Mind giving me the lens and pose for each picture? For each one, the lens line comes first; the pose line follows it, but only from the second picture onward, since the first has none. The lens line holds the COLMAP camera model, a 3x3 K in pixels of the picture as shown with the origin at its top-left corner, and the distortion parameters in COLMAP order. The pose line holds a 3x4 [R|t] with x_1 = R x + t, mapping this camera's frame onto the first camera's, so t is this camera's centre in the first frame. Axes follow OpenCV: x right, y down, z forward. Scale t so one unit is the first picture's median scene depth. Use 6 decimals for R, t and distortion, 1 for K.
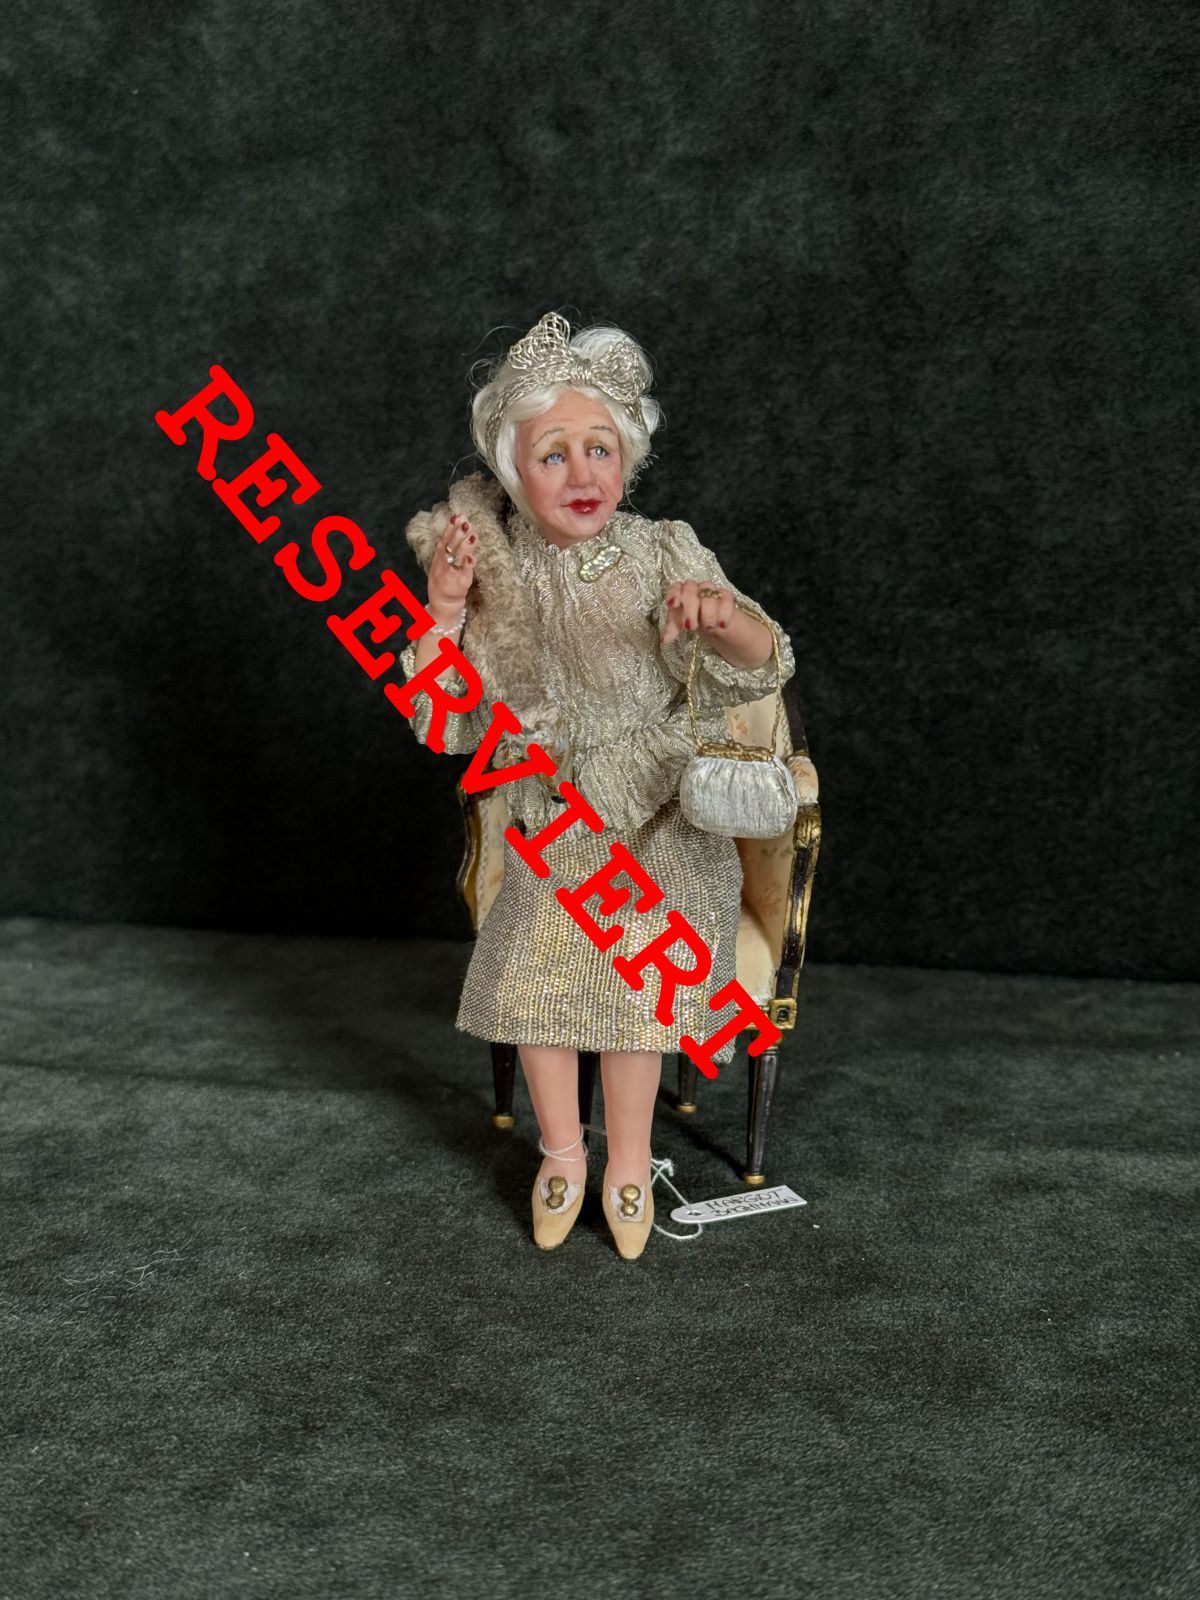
lens RADIAL K [[2590.4, 0, 583.9], [0, 2590.4, 811.7], [0, 0, 1]] dist [0.099427, 0.000000]
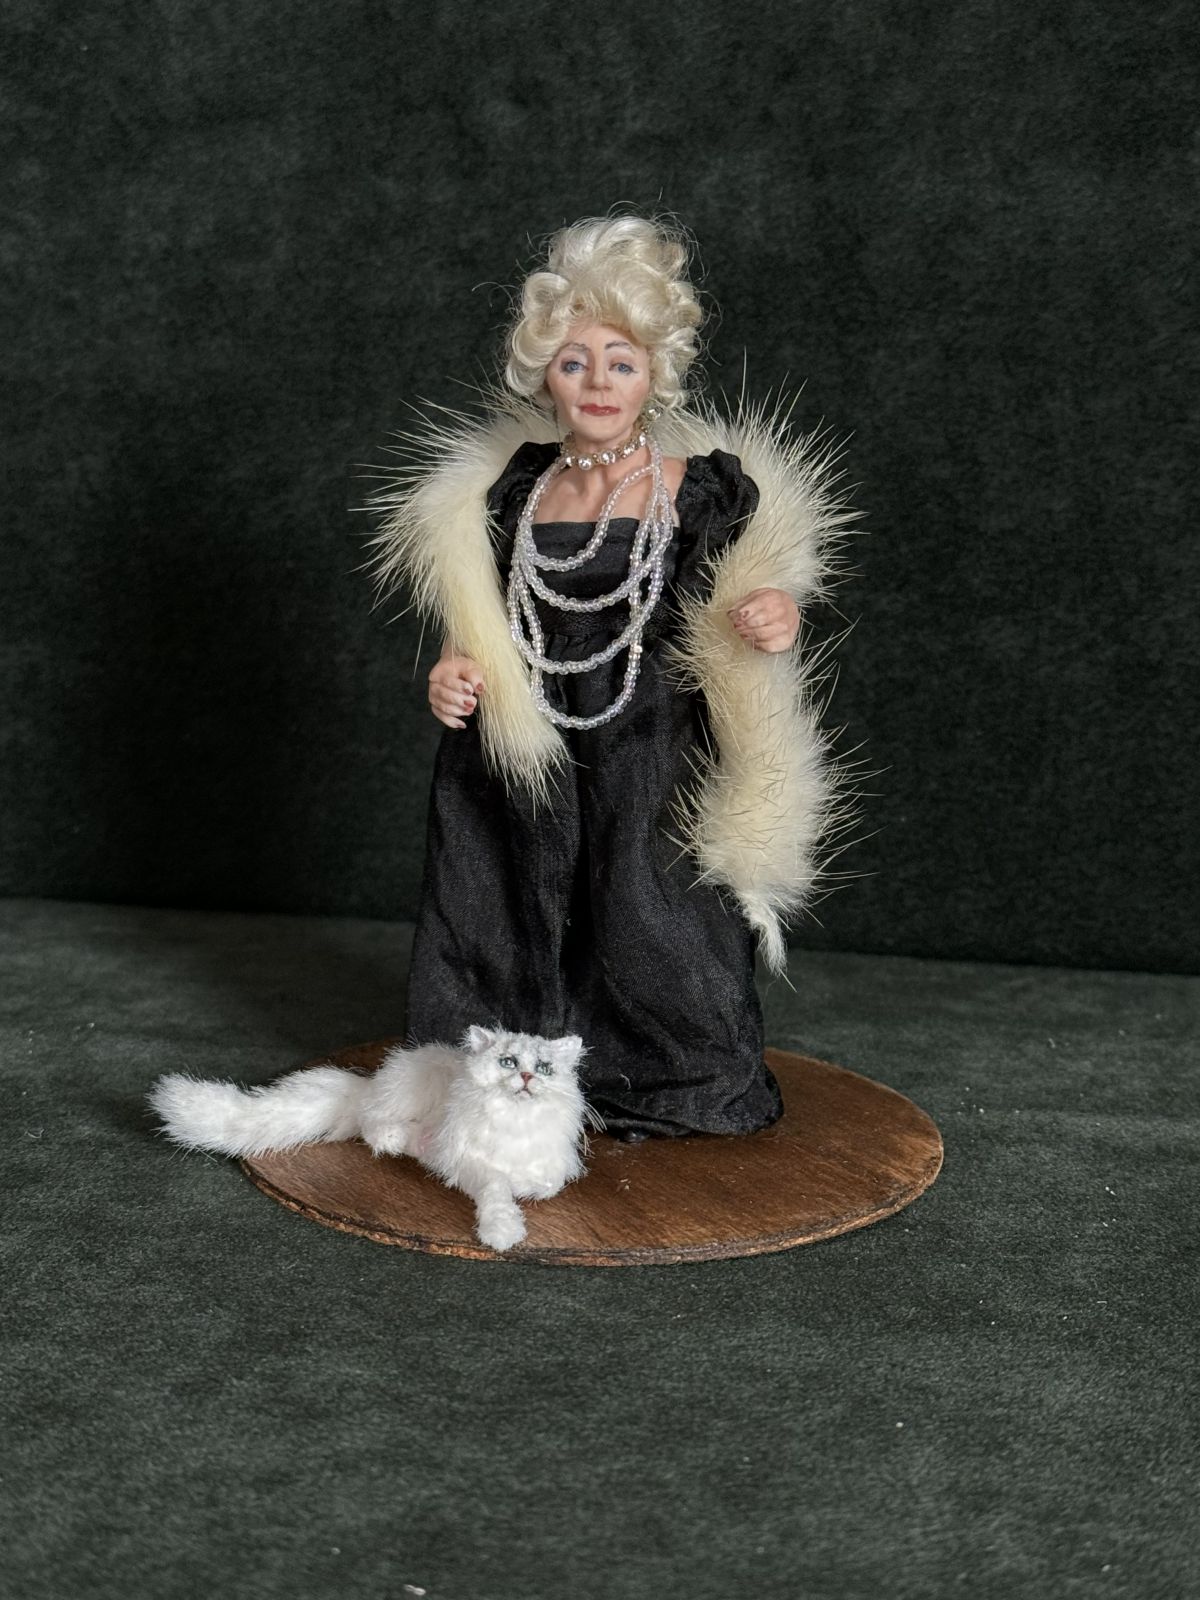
lens RADIAL K [[2676.4, 0, 596.5], [0, 2676.4, 813.0], [0, 0, 1]] dist [0.121226, 0.000000]
pose [[0.997398, 0.025373, 0.067476, -0.042631], [-0.023031, 0.999112, -0.035269, 0.046481], [-0.068311, 0.033623, 0.997097, -0.023389]]
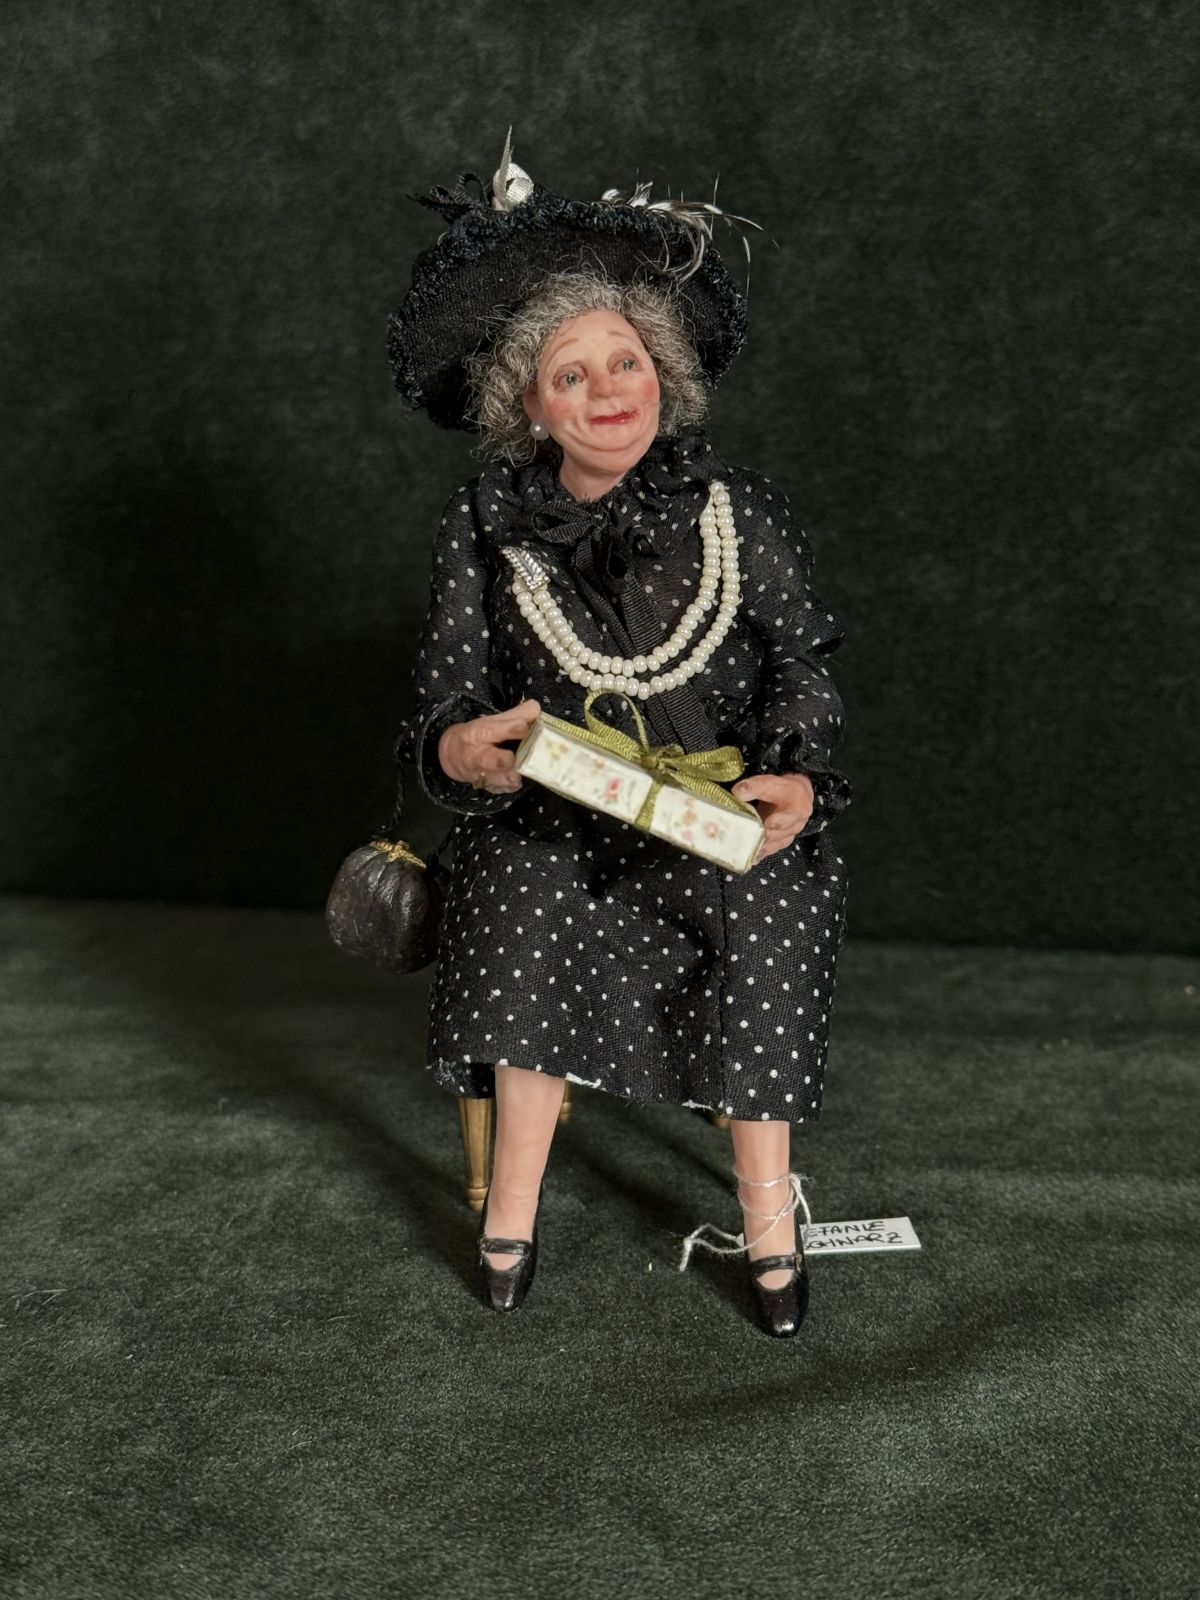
lens RADIAL K [[2590.4, 0, 601.1], [0, 2590.4, 825.7], [0, 0, 1]] dist [0.099427, 0.000000]
pose [[0.998695, -0.006295, 0.050678, 0.025446], [0.003853, 0.998834, 0.048131, -0.020694], [-0.050921, -0.047873, 0.997555, 0.127640]]
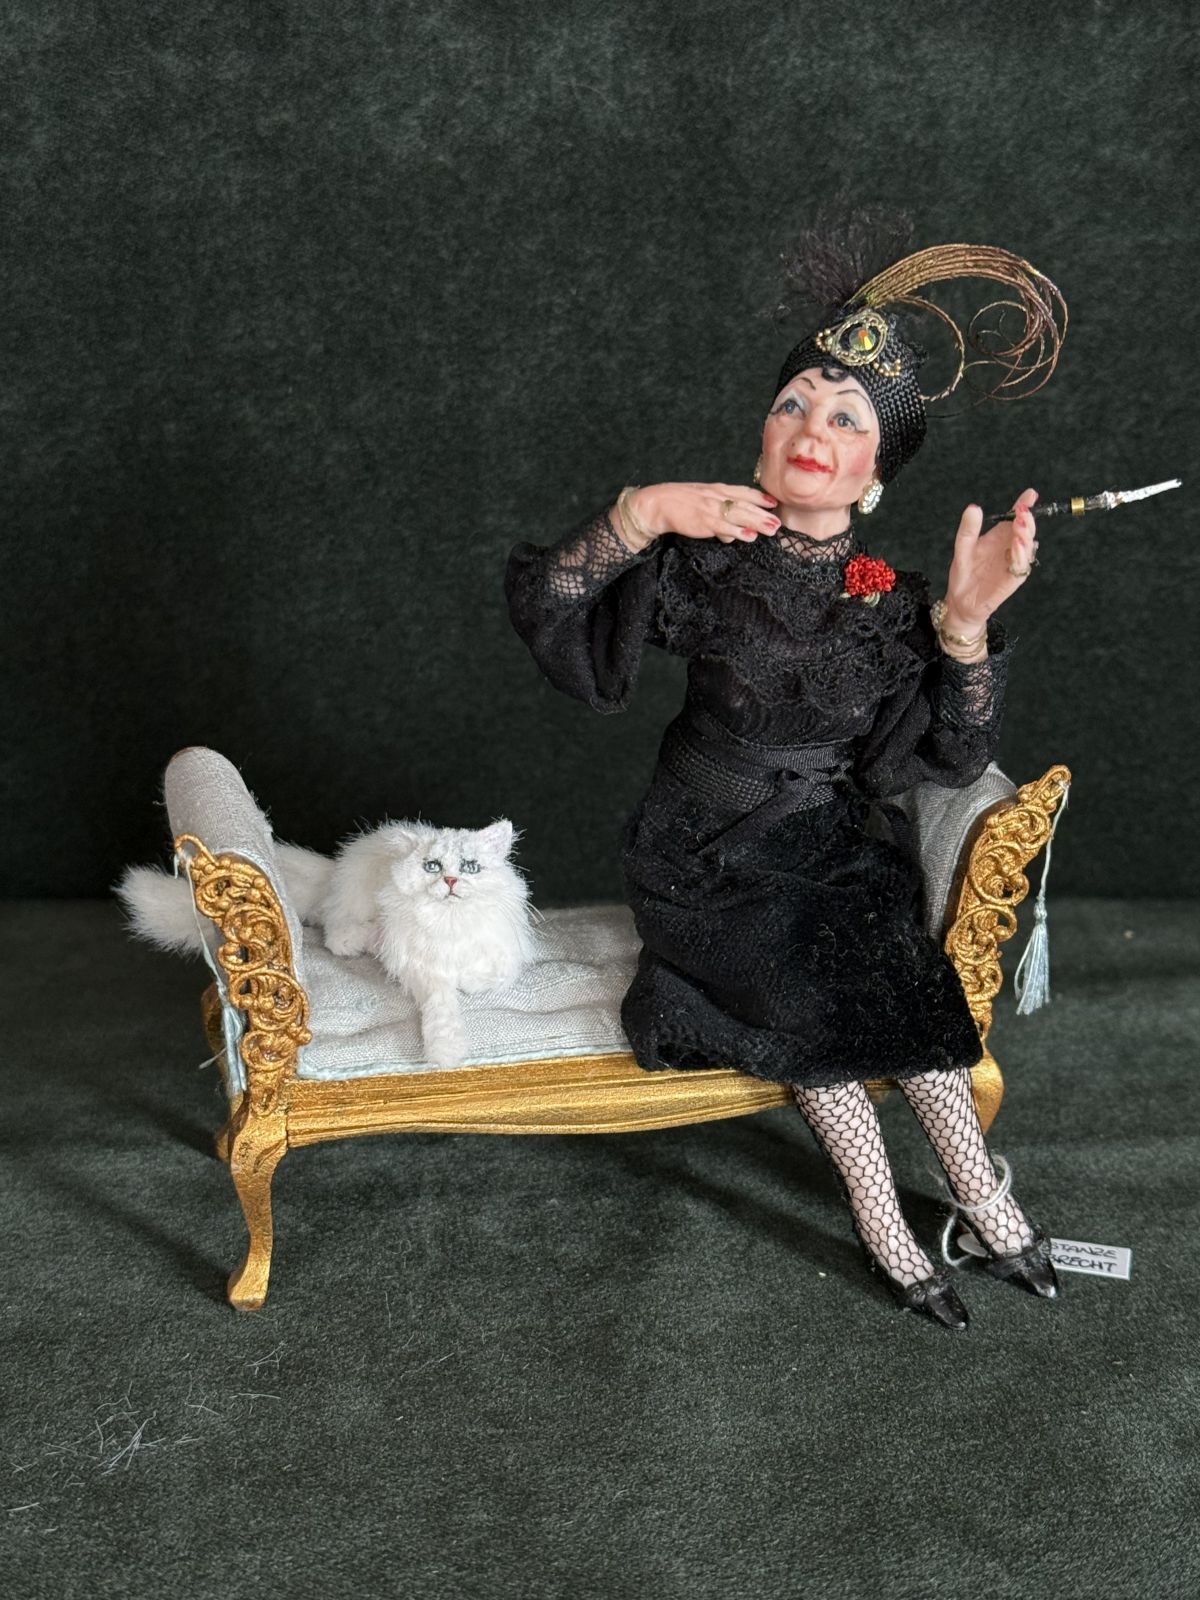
lens RADIAL K [[2590.4, 0, 617.2], [0, 2590.4, 829.0], [0, 0, 1]] dist [0.099427, 0.000000]
pose [[0.959289, -0.067738, 0.274184, -0.170441], [0.032094, 0.990669, 0.132459, -0.092885], [-0.280598, -0.118266, 0.952511, 0.134167]]
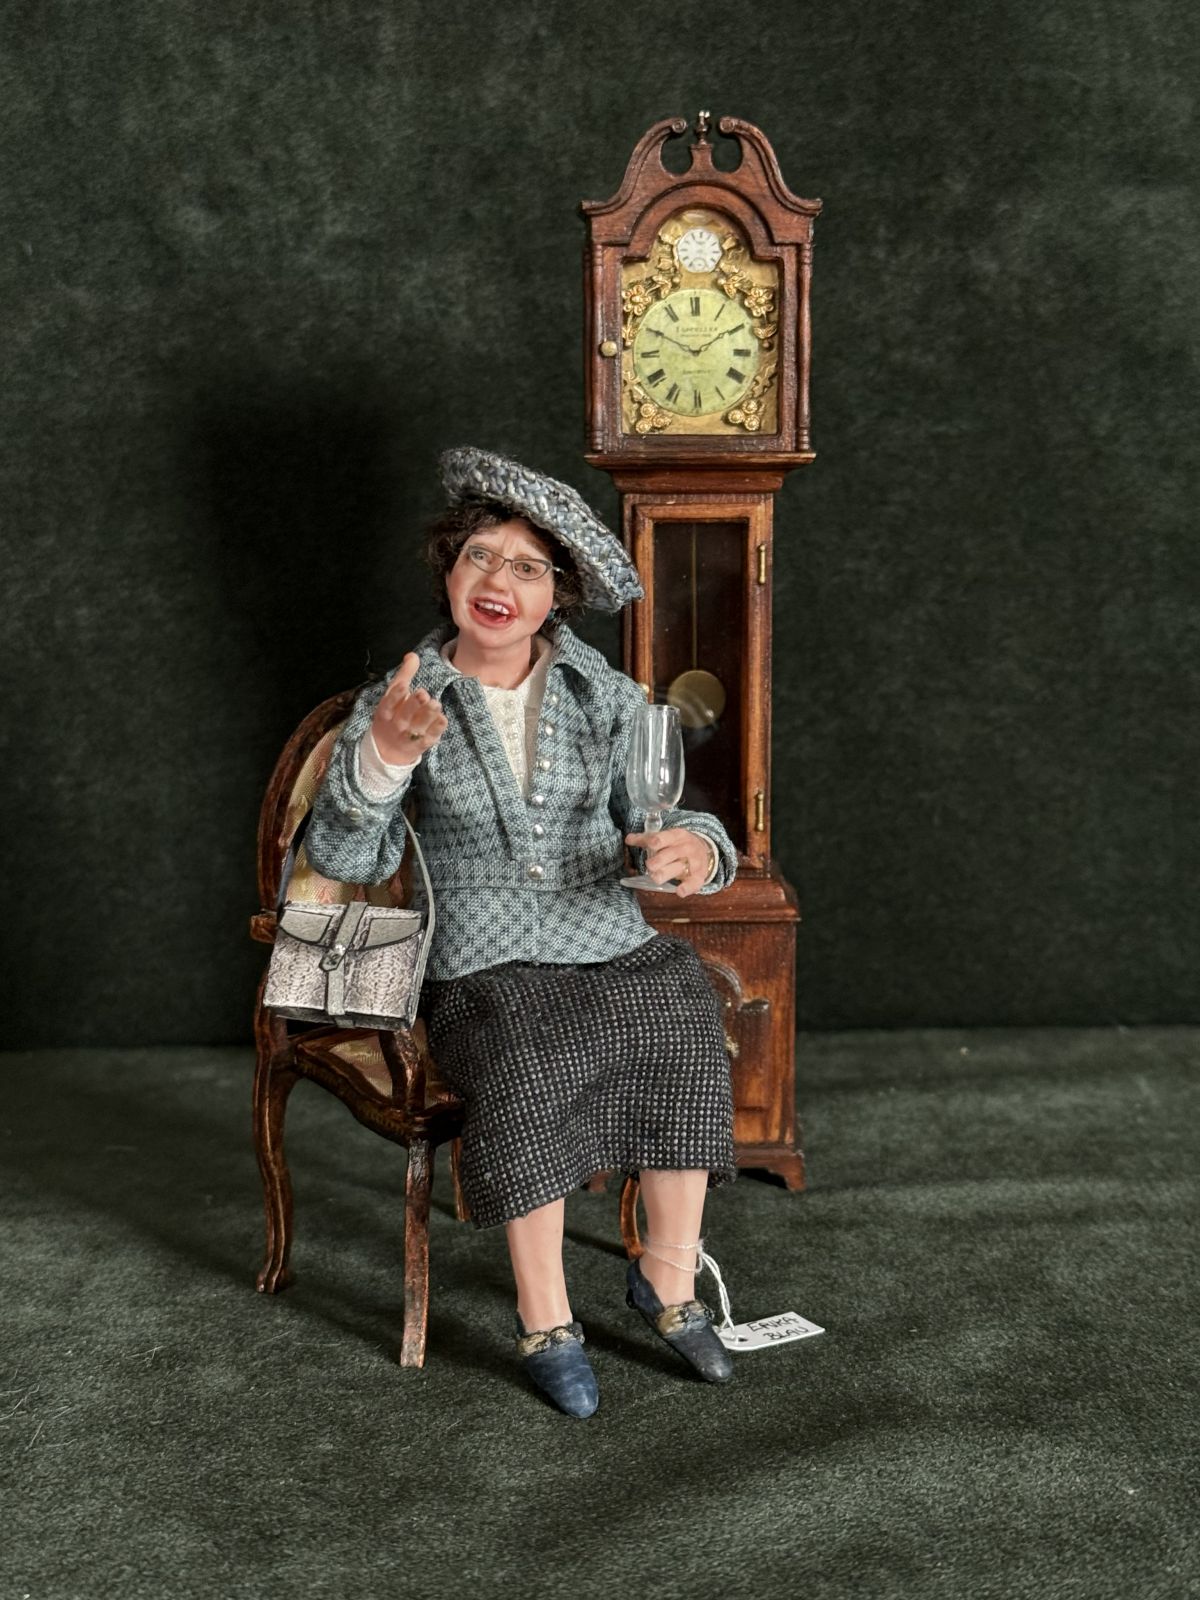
lens RADIAL K [[2590.4, 0, 616.4], [0, 2590.4, 814.7], [0, 0, 1]] dist [0.099427, 0.000000]
pose [[0.955887, -0.048421, 0.289716, -0.160922], [0.061384, 0.997471, -0.035819, 0.010866], [-0.287249, 0.052022, 0.956442, 0.028476]]
